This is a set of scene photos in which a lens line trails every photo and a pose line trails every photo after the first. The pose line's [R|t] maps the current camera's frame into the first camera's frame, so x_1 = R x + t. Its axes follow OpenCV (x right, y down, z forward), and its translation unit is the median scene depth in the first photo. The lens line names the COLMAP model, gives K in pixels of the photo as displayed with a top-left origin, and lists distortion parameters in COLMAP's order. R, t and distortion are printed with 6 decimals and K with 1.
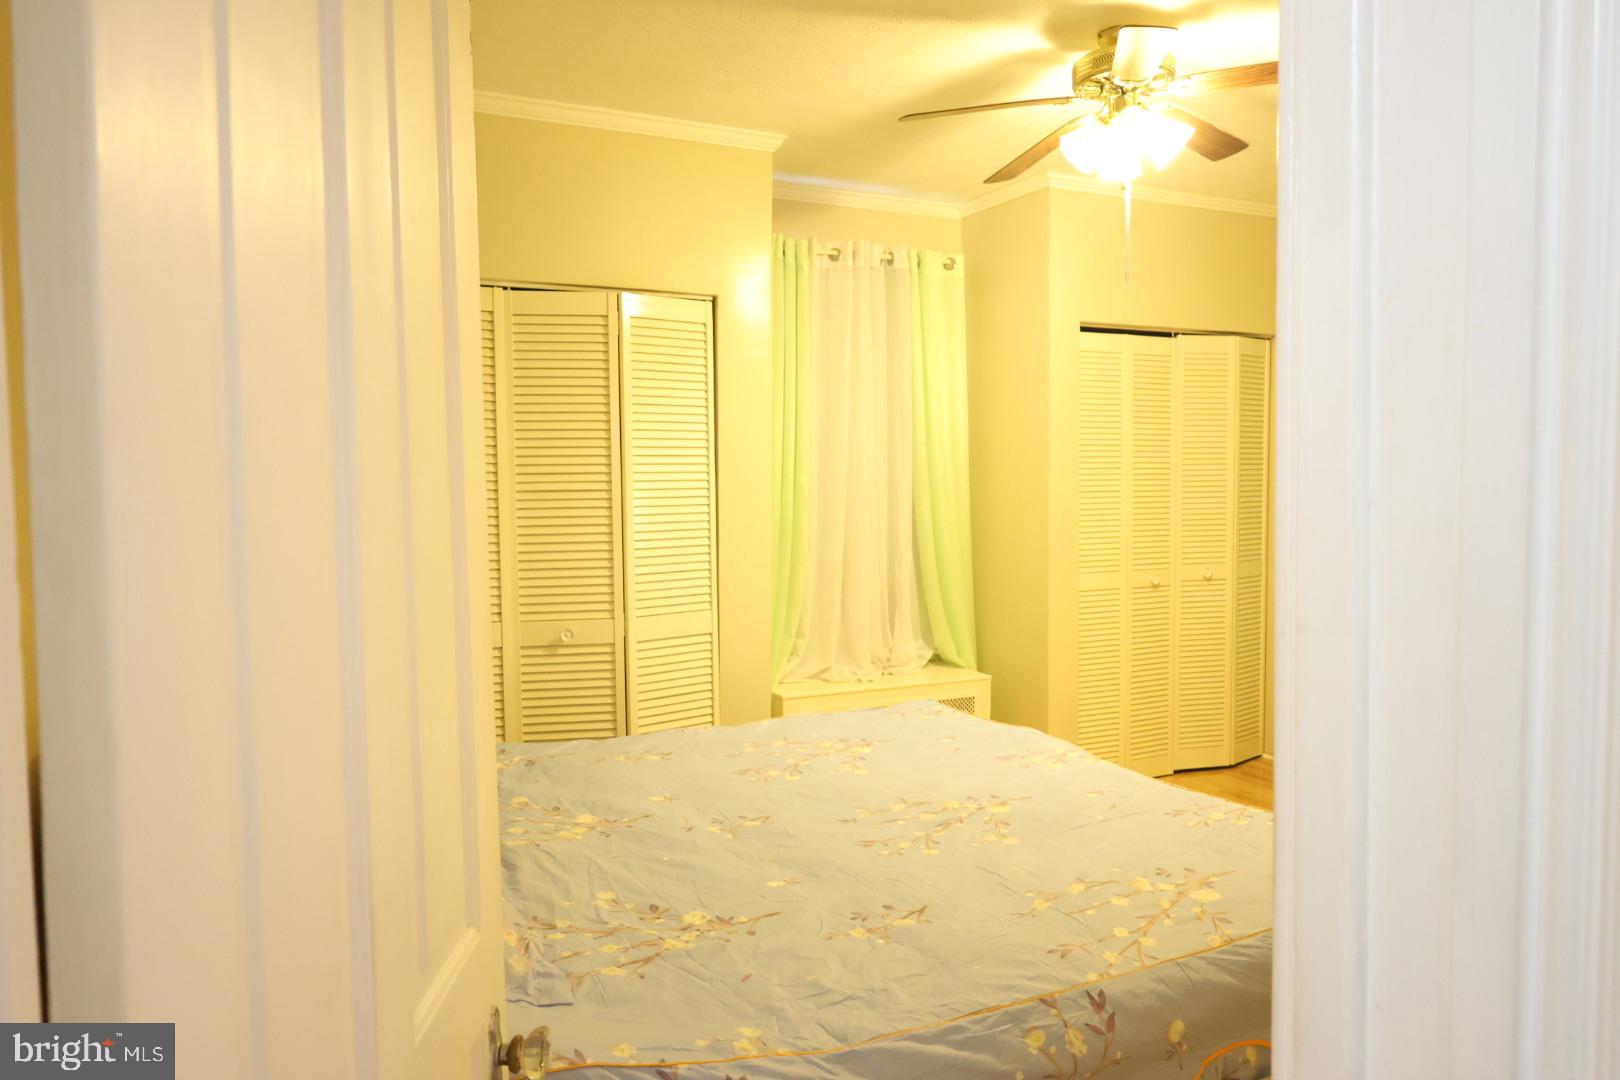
lens RADIAL K [[1124.6, 0, 810.0], [0, 1124.6, 540.0], [0, 0, 1]] dist [-0.004386, 0.002484]
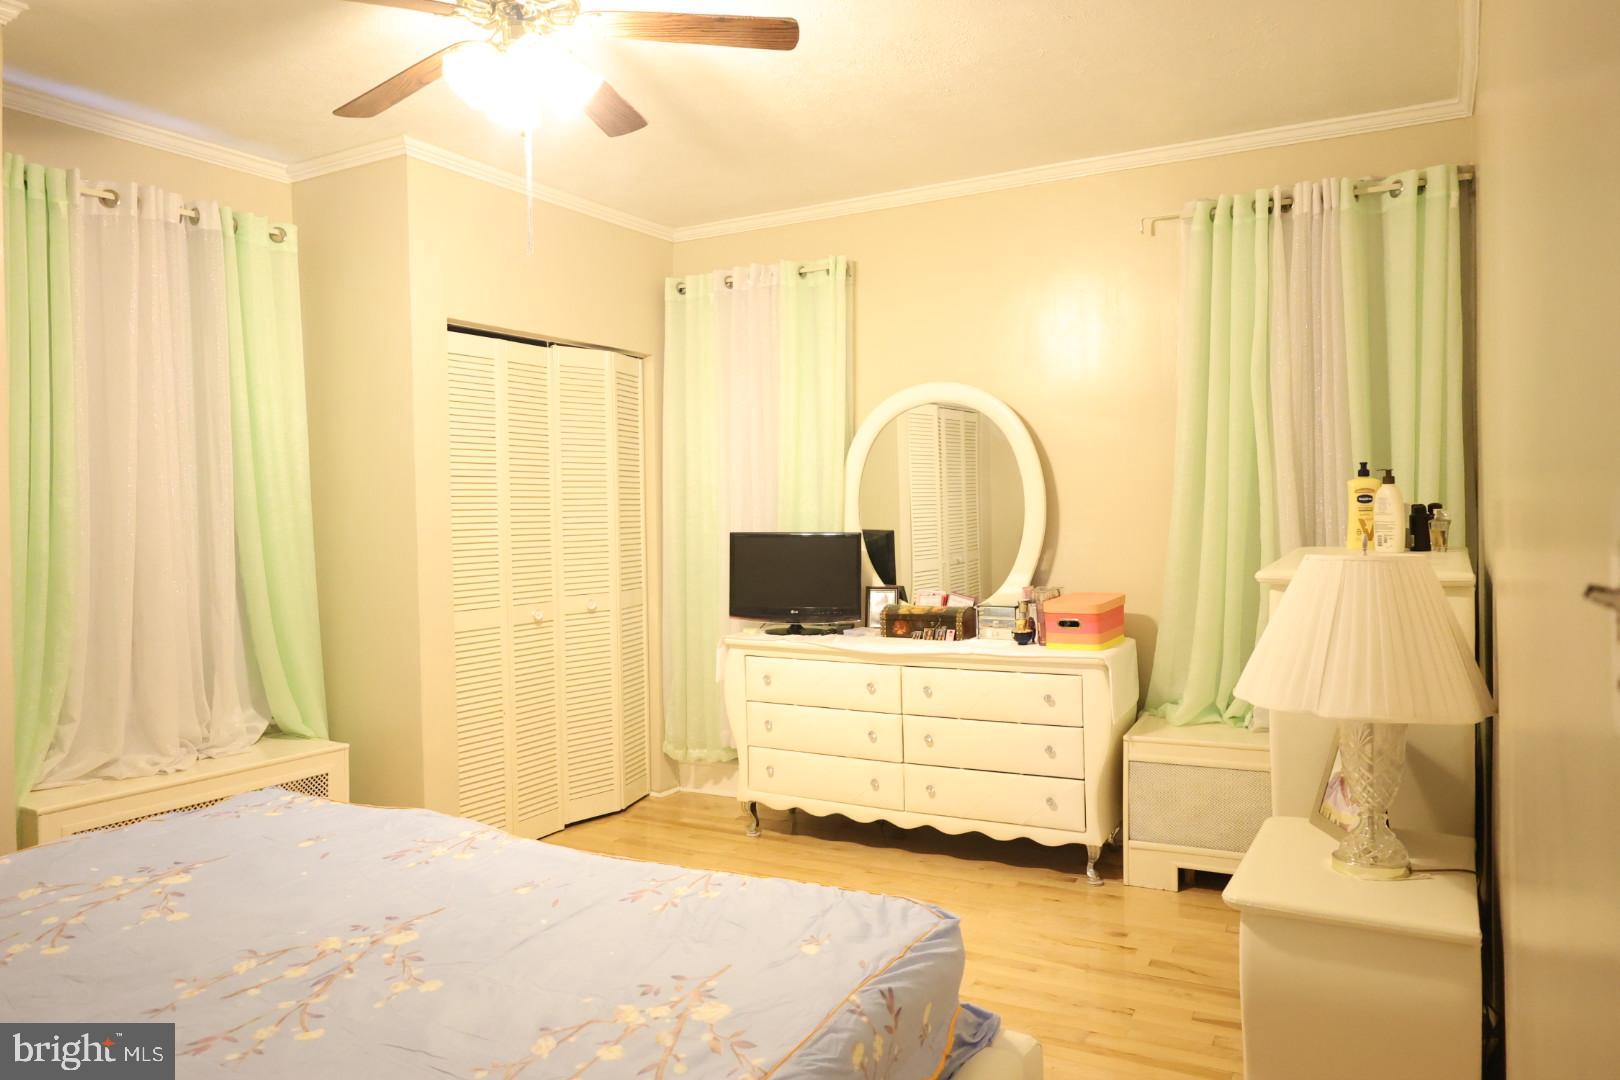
lens RADIAL K [[1124.6, 0, 810.0], [0, 1124.6, 540.0], [0, 0, 1]] dist [-0.004386, 0.002484]
pose [[0.837140, -0.019713, 0.546633, -0.000473], [0.040854, 0.998812, -0.026545, 0.009378], [-0.545461, 0.044554, 0.836951, 0.142856]]
